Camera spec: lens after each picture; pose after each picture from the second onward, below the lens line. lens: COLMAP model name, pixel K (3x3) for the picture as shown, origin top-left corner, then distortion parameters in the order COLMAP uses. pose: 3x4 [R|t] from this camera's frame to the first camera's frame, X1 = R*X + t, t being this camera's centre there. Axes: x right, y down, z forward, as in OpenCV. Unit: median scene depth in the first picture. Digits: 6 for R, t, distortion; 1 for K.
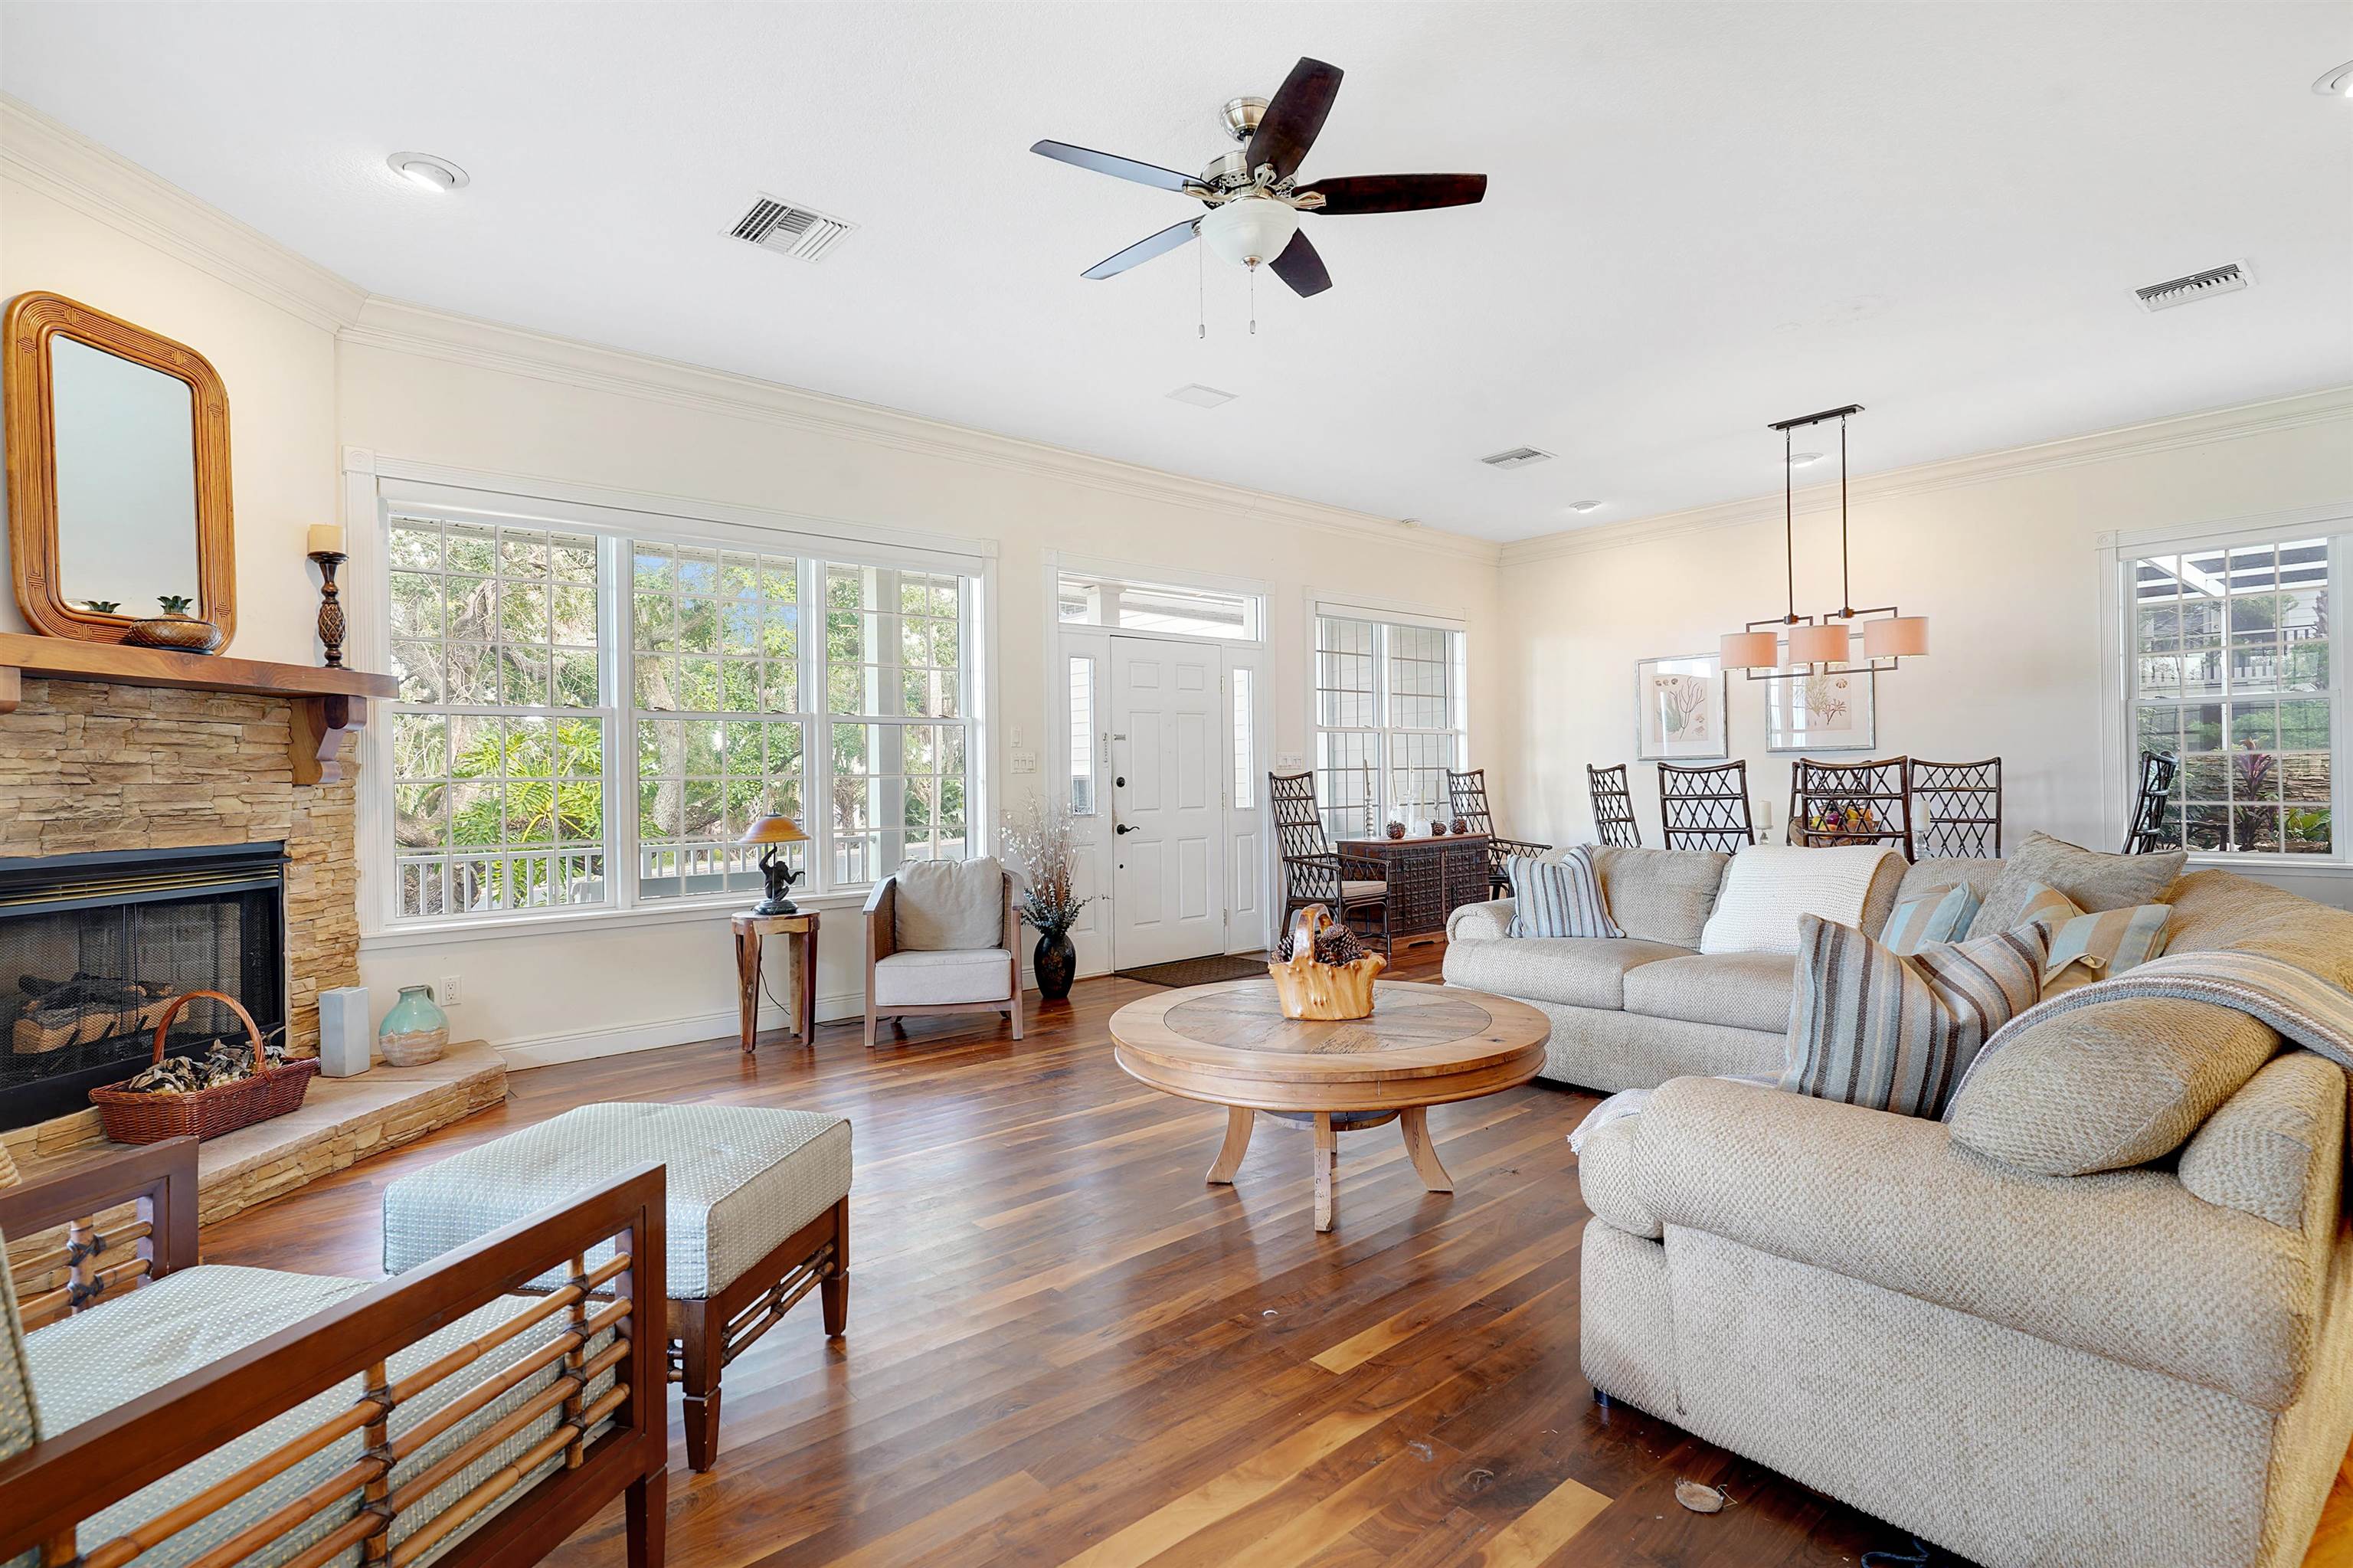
lens RADIAL K [[1144.8, 0, 1163.9], [0, 1144.8, 779.9], [0, 0, 1]] dist [0.001330, 0.001480]
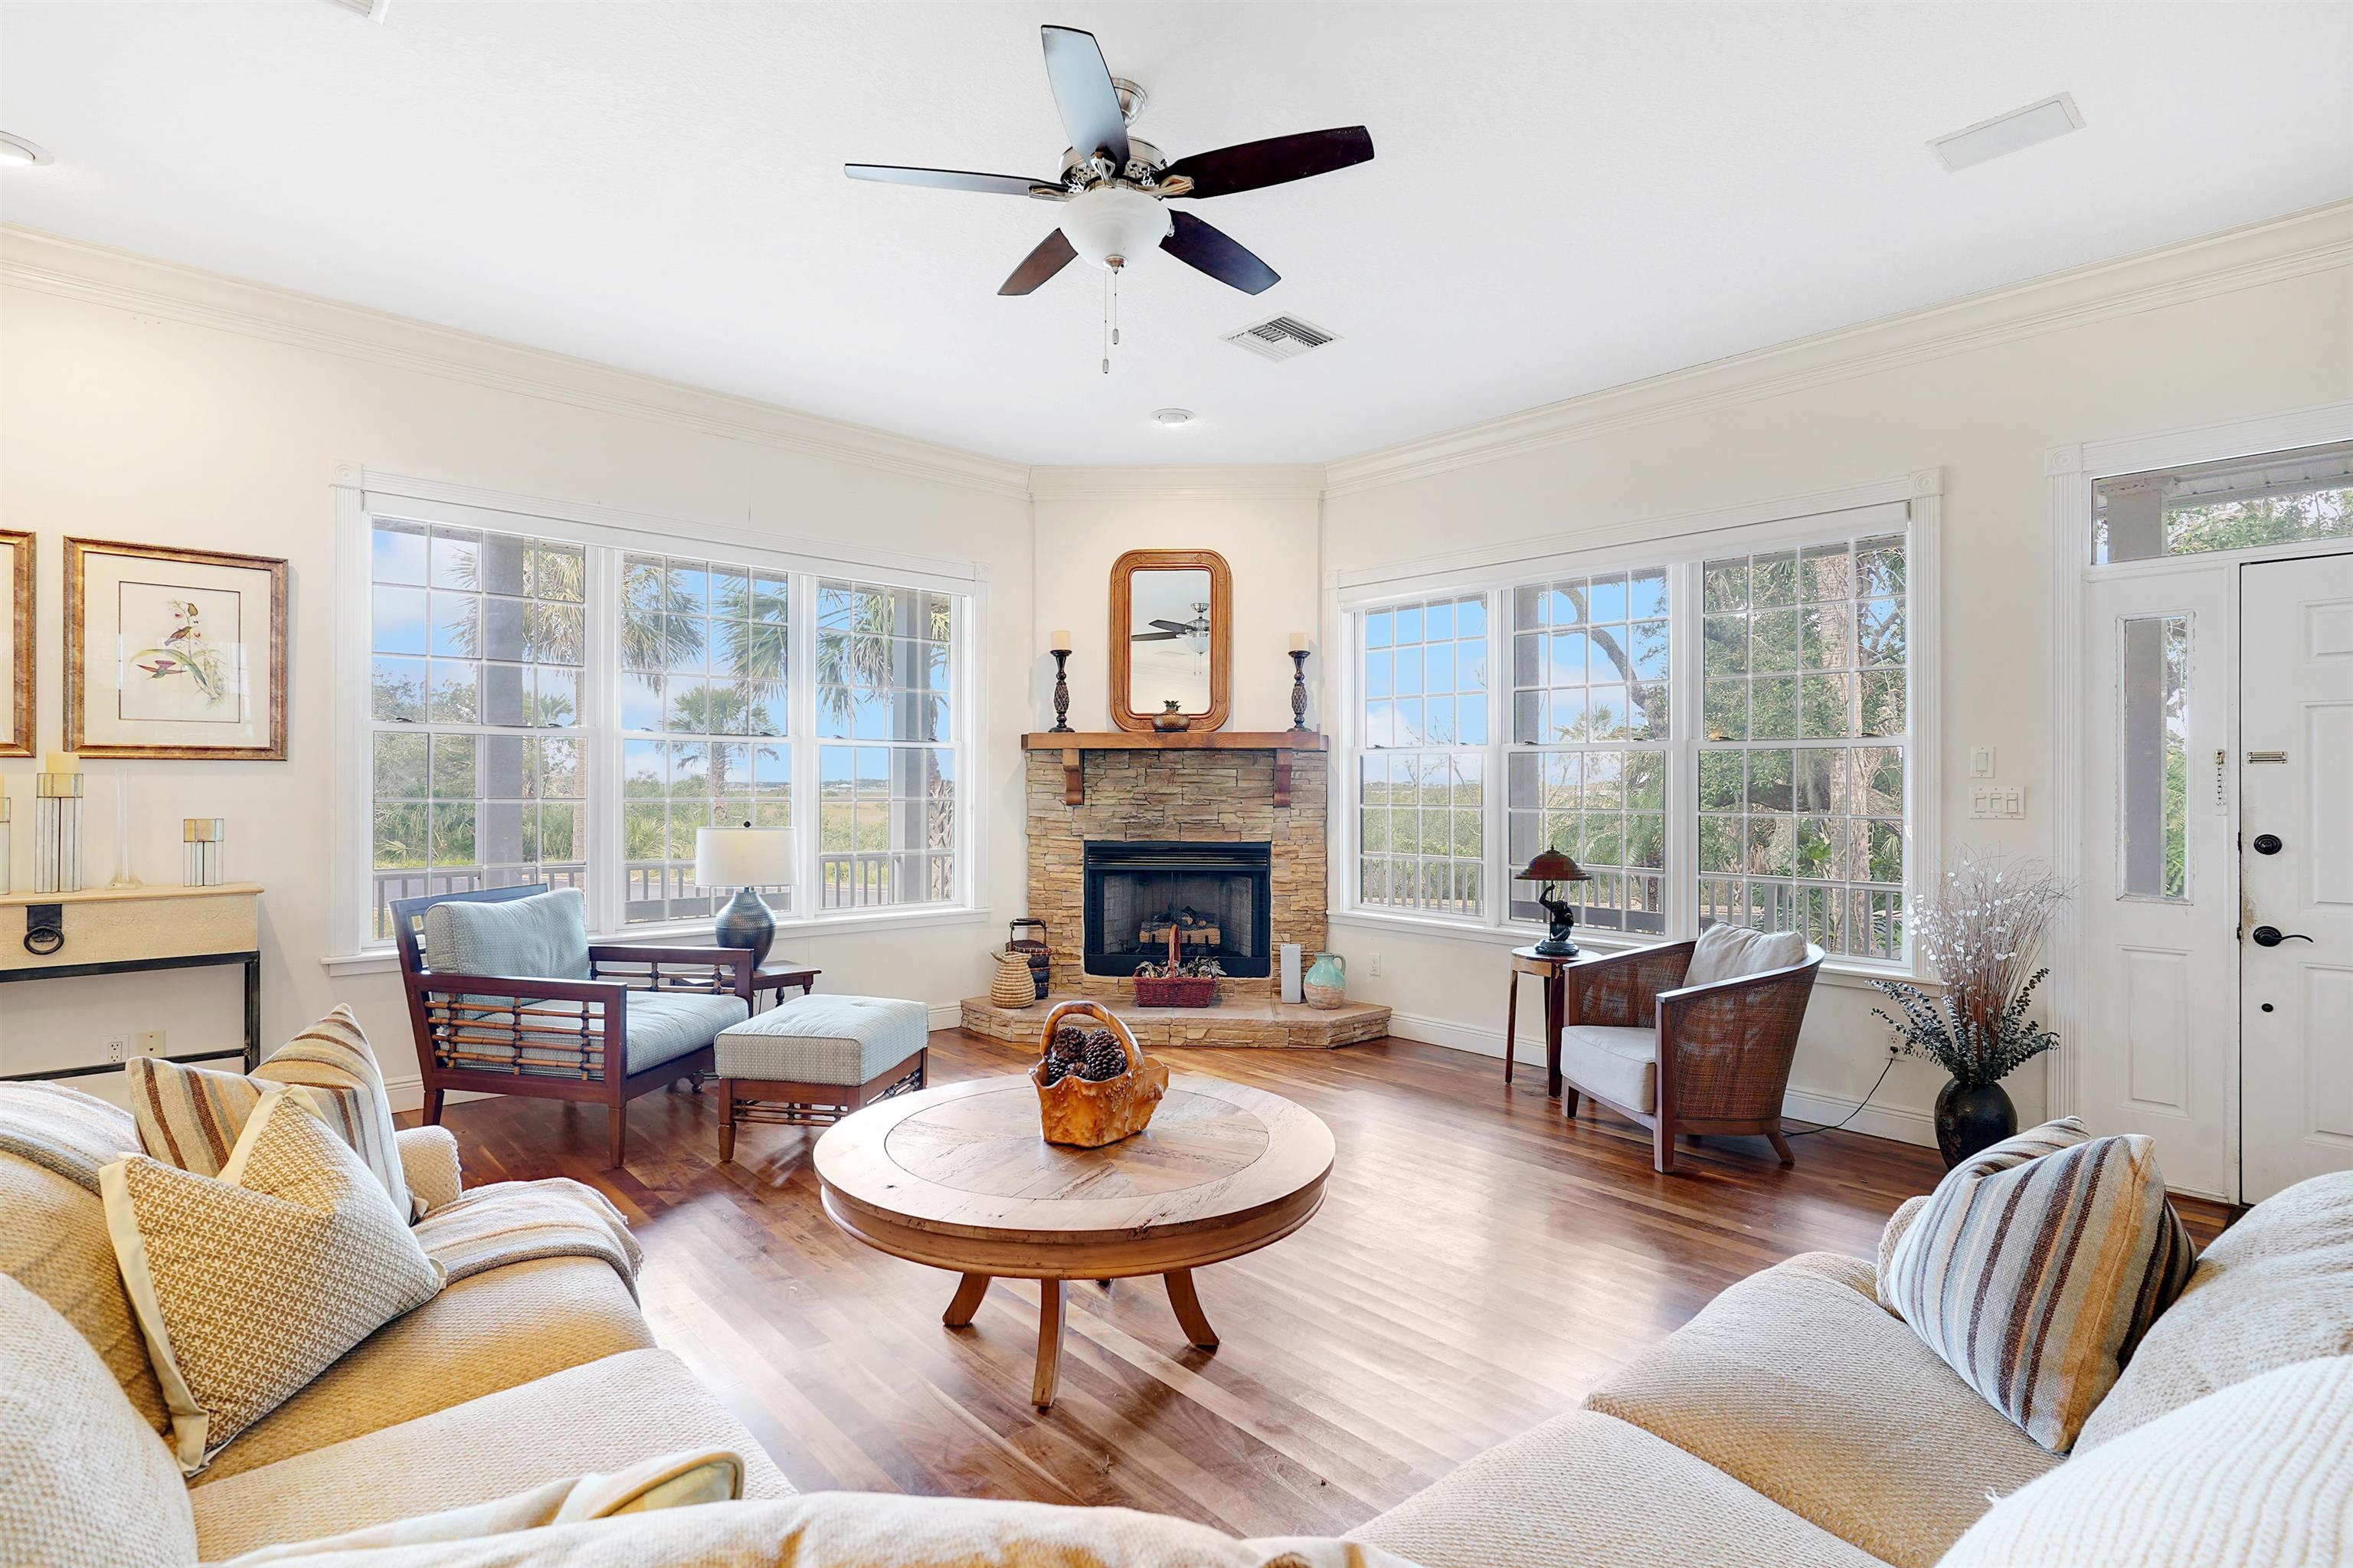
lens RADIAL K [[1142.1, 0, 1176.4], [0, 1142.1, 783.2], [0, 0, 1]] dist [0.003029, 0.000502]
pose [[0.038178, 0.017623, -0.999116, 0.772566], [-0.006528, 0.999828, 0.017386, -0.052752], [0.999250, 0.005859, 0.038287, 0.799865]]
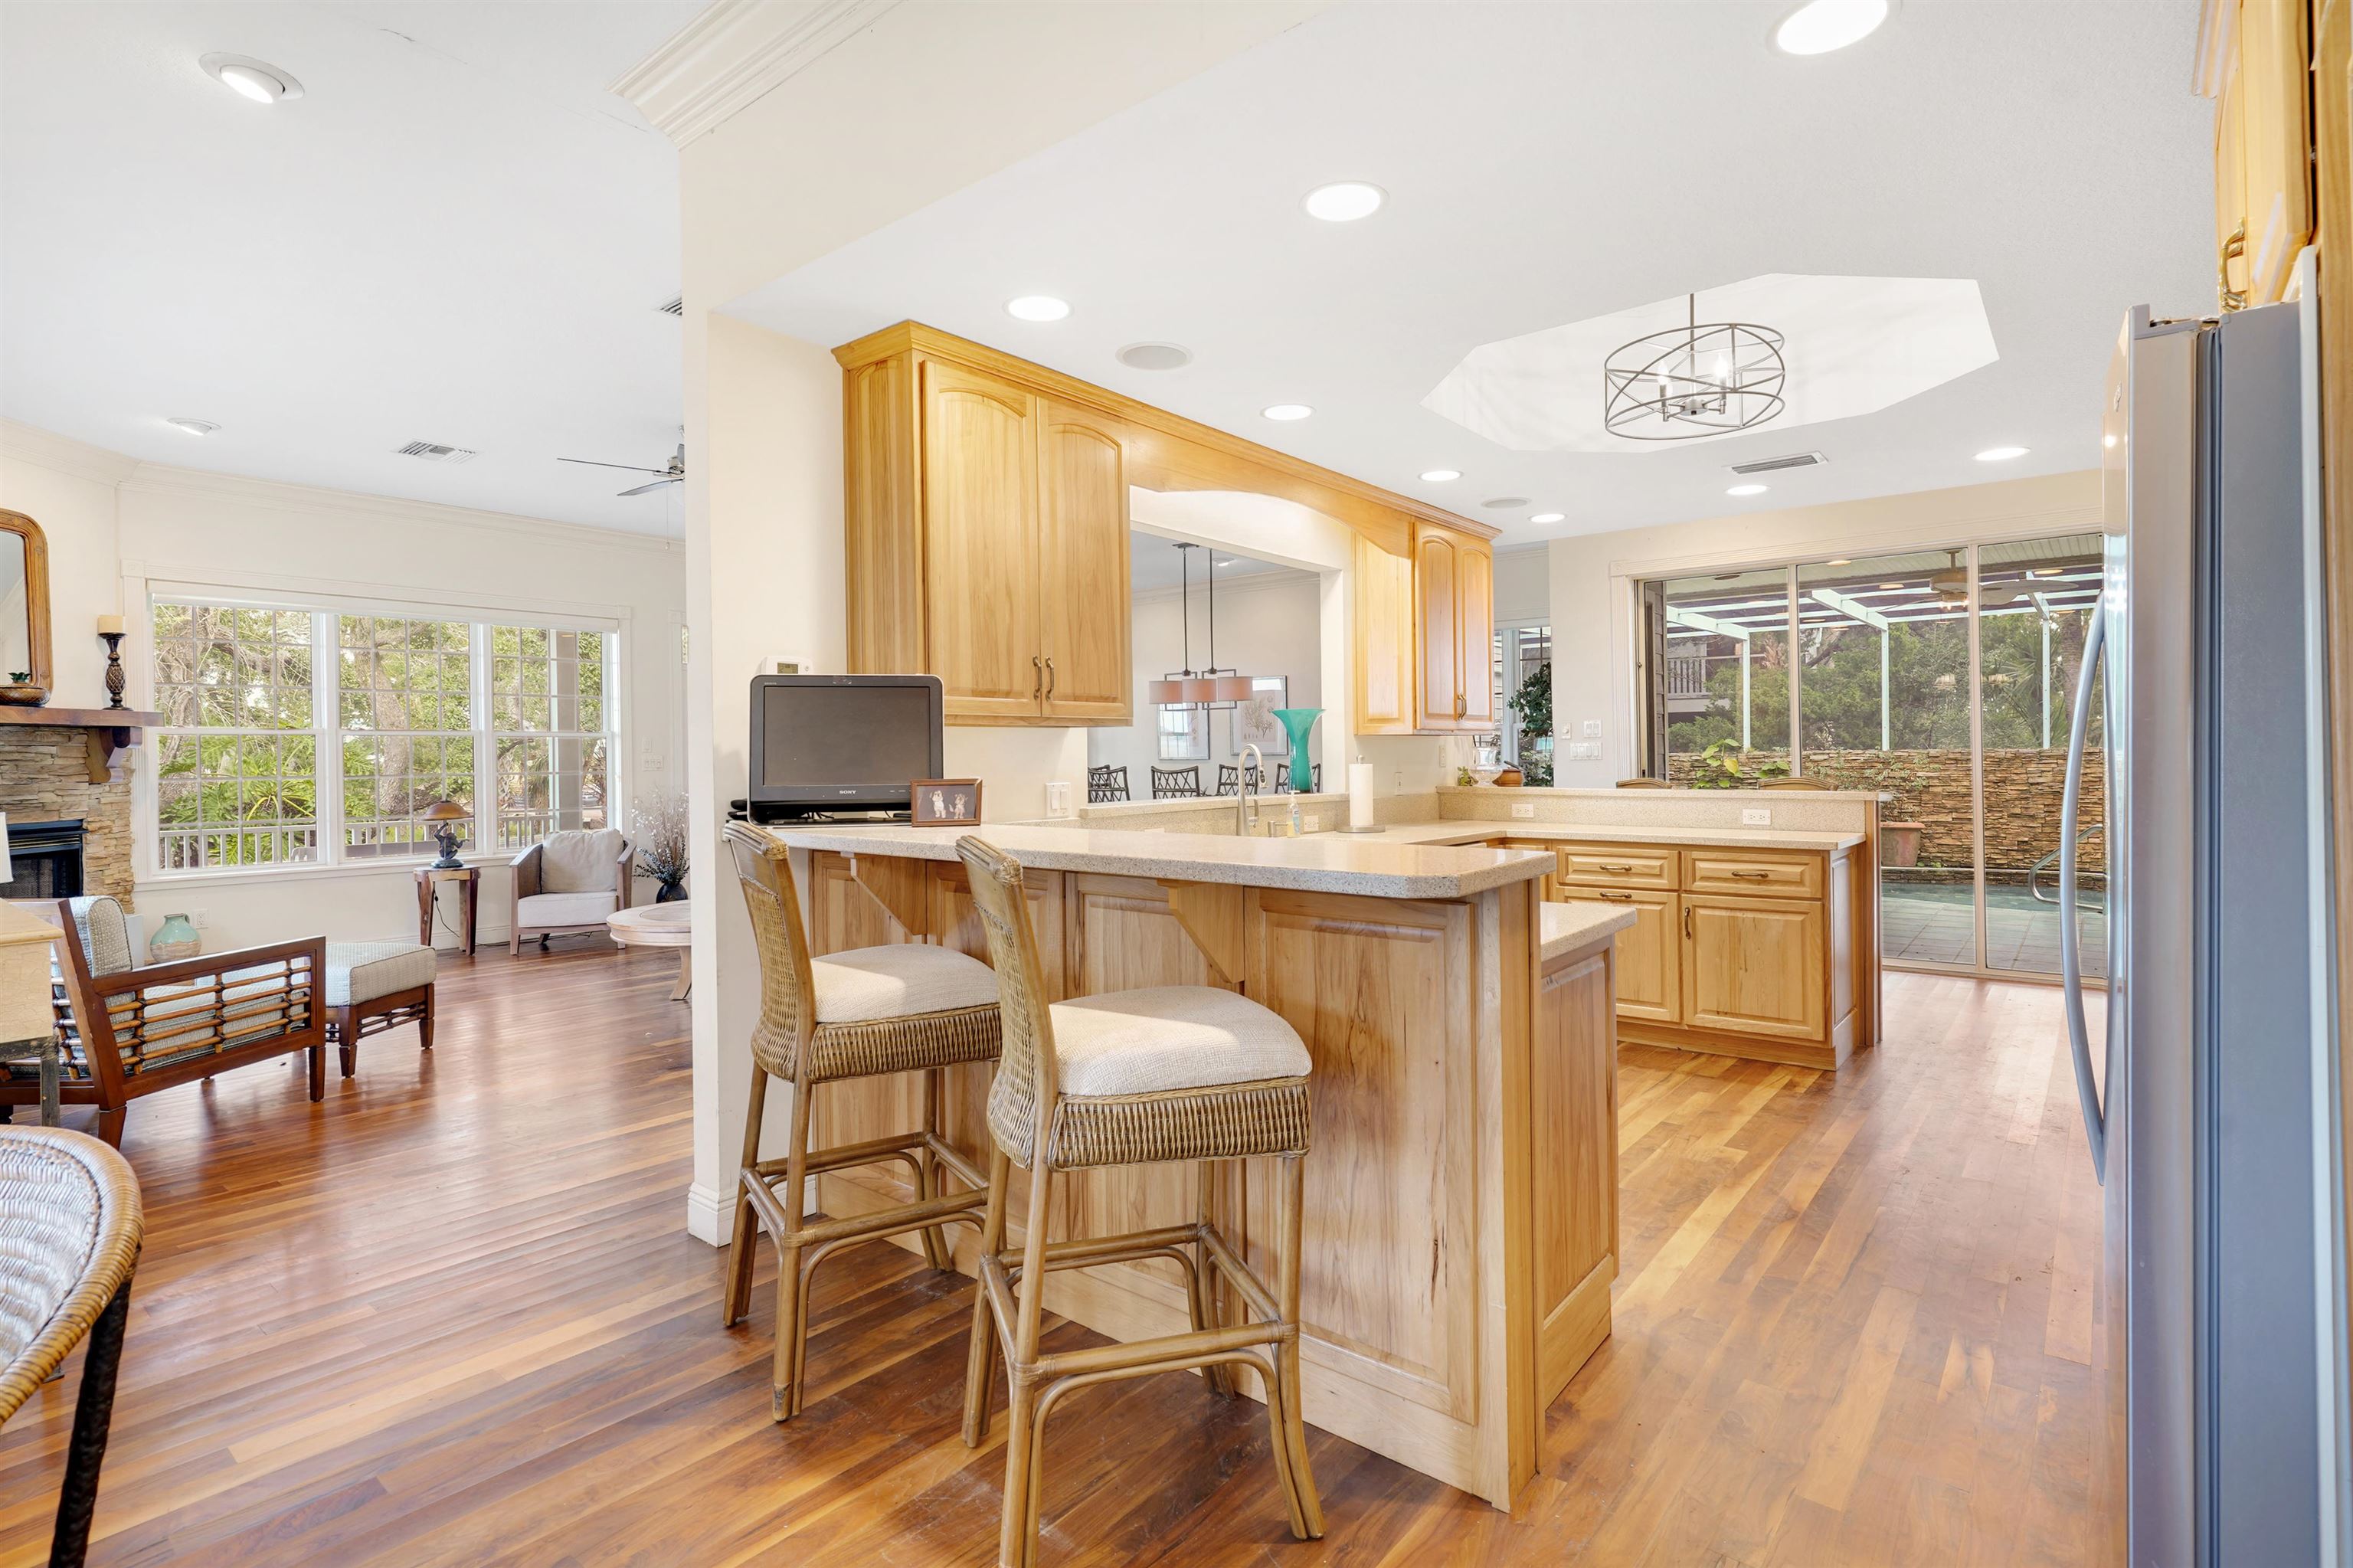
lens RADIAL K [[1144.8, 0, 1187.3], [0, 1144.8, 769.3], [0, 0, 1]] dist [0.001330, 0.001480]
pose [[0.983496, 0.004858, 0.180867, 0.424527], [-0.006733, 0.999930, 0.009754, -0.040233], [-0.180807, -0.010811, 0.983459, -0.800011]]
